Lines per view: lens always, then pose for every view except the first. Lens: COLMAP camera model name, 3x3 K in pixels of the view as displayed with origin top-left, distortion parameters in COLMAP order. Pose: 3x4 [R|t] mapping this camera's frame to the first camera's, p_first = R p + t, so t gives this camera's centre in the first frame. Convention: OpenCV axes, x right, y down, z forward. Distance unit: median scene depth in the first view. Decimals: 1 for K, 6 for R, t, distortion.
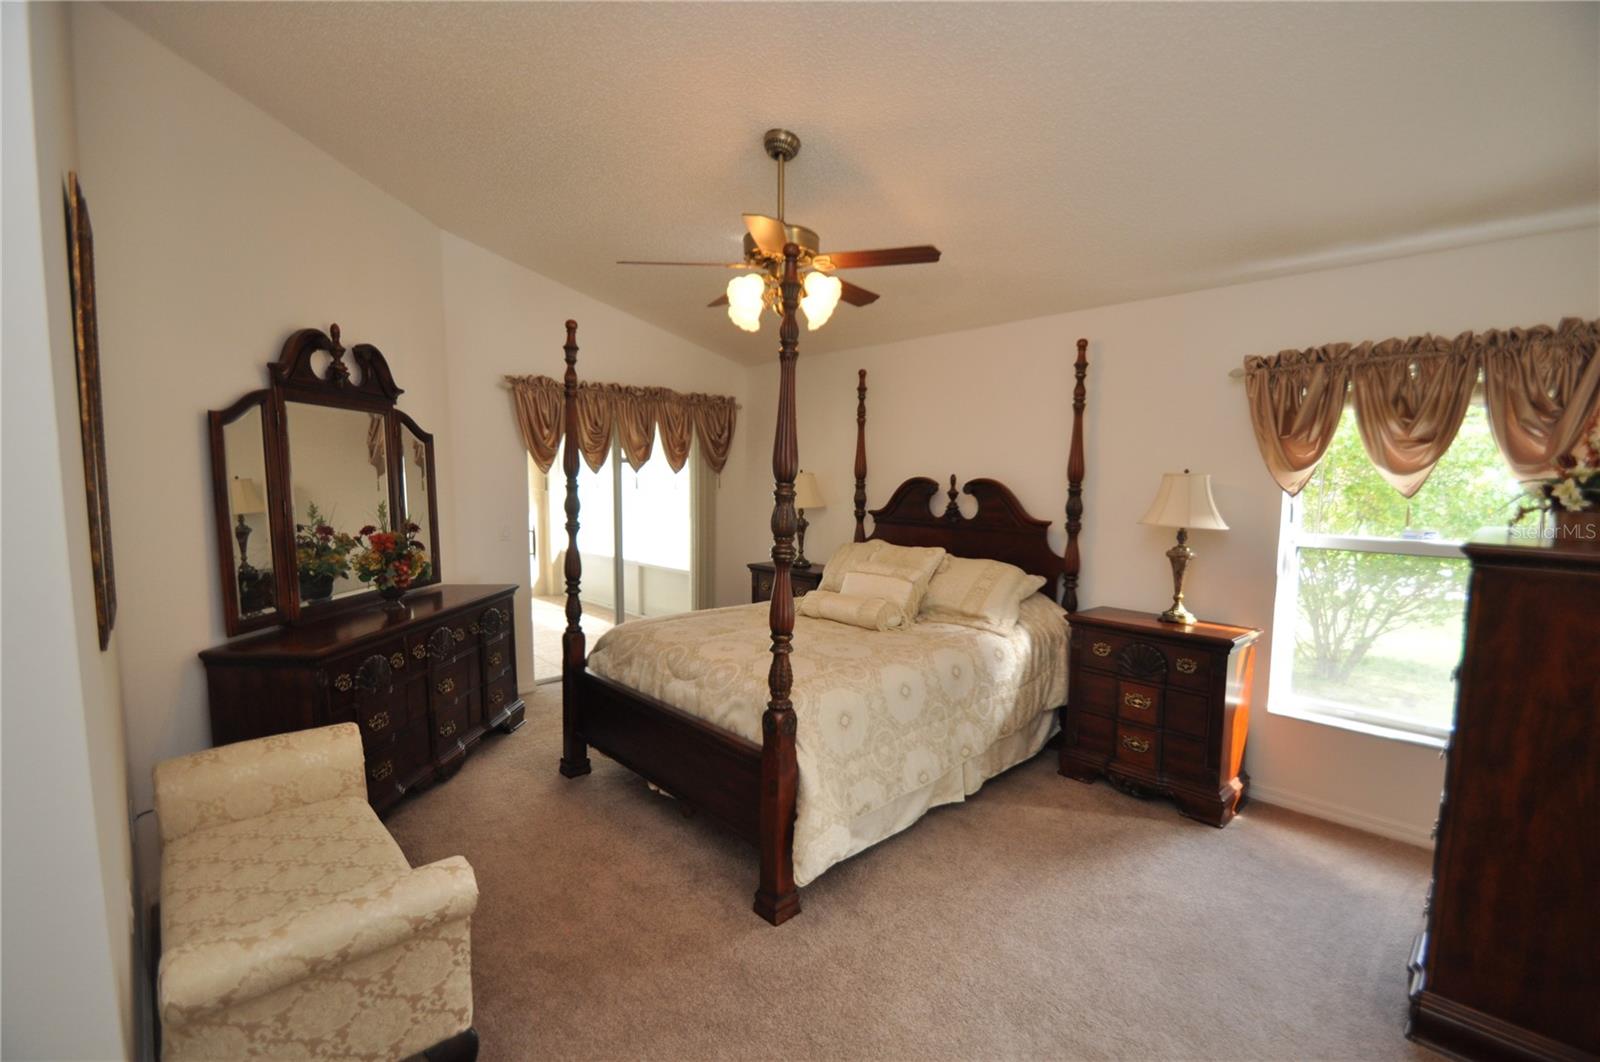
lens RADIAL K [[701.2, 0, 799.9], [0, 701.2, 537.5], [0, 0, 1]] dist [0.023777, -0.022537]
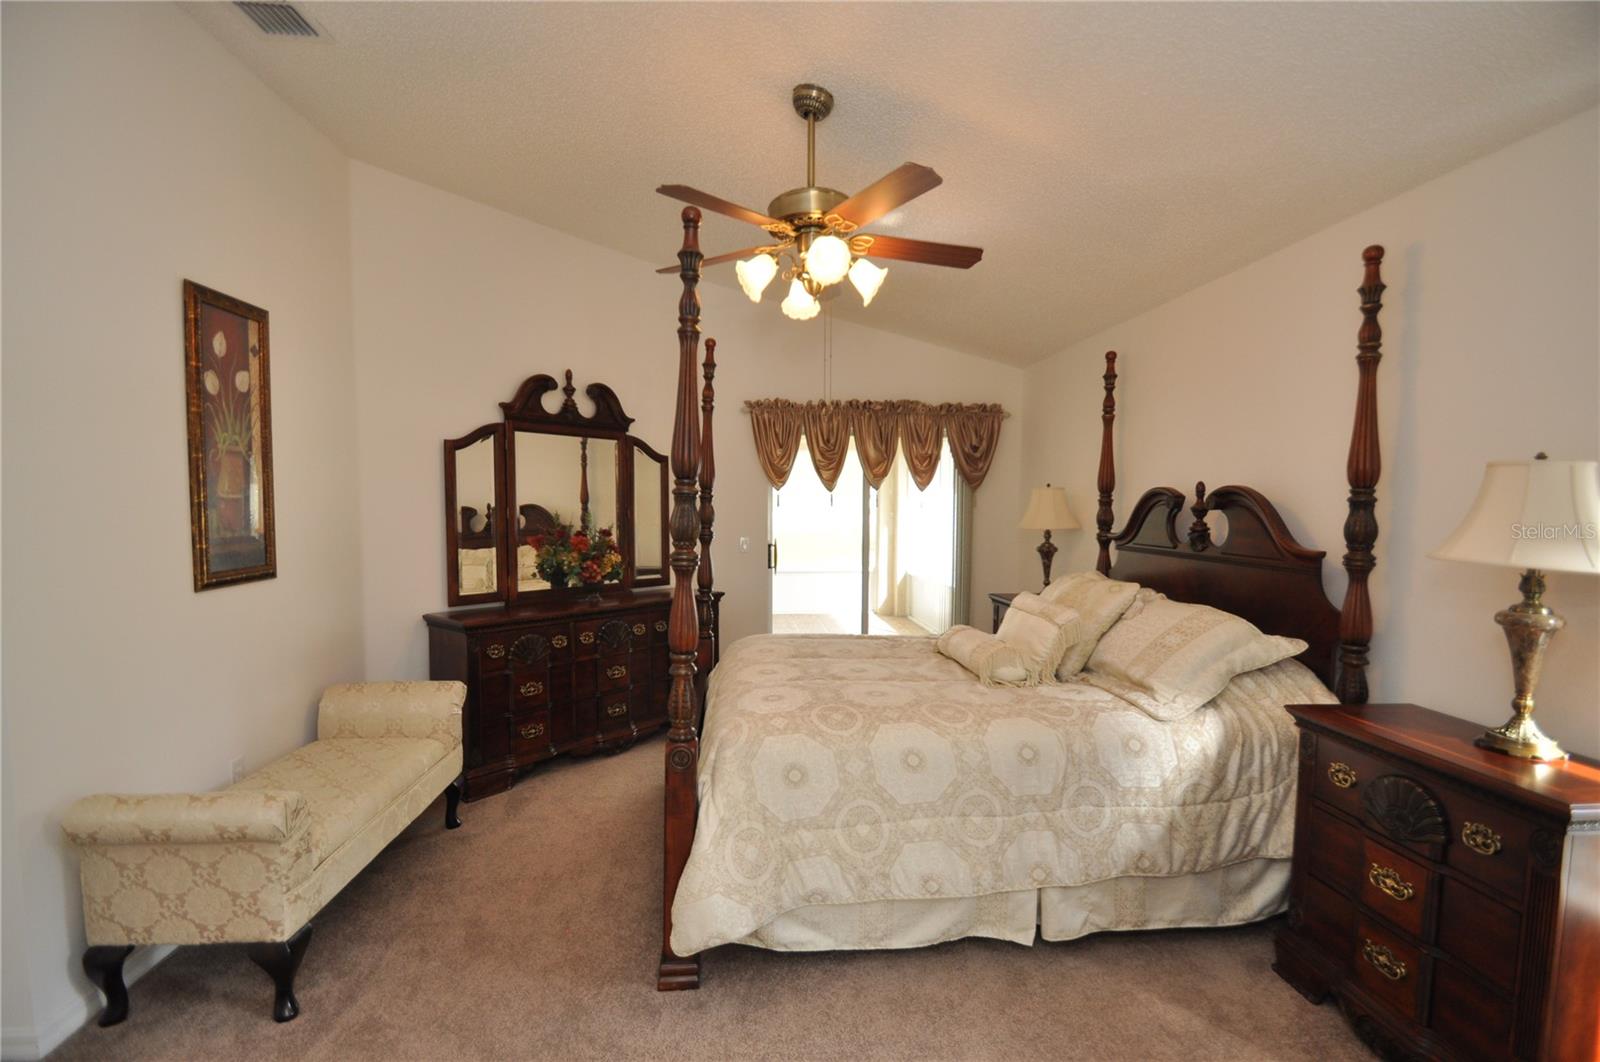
lens RADIAL K [[701.2, 0, 799.9], [0, 701.2, 537.5], [0, 0, 1]] dist [0.023777, -0.022537]
pose [[0.788232, 0.027159, -0.614779, 0.432634], [-0.054761, 0.998158, -0.026115, 0.006374], [0.612937, 0.054250, 0.788267, 0.273864]]
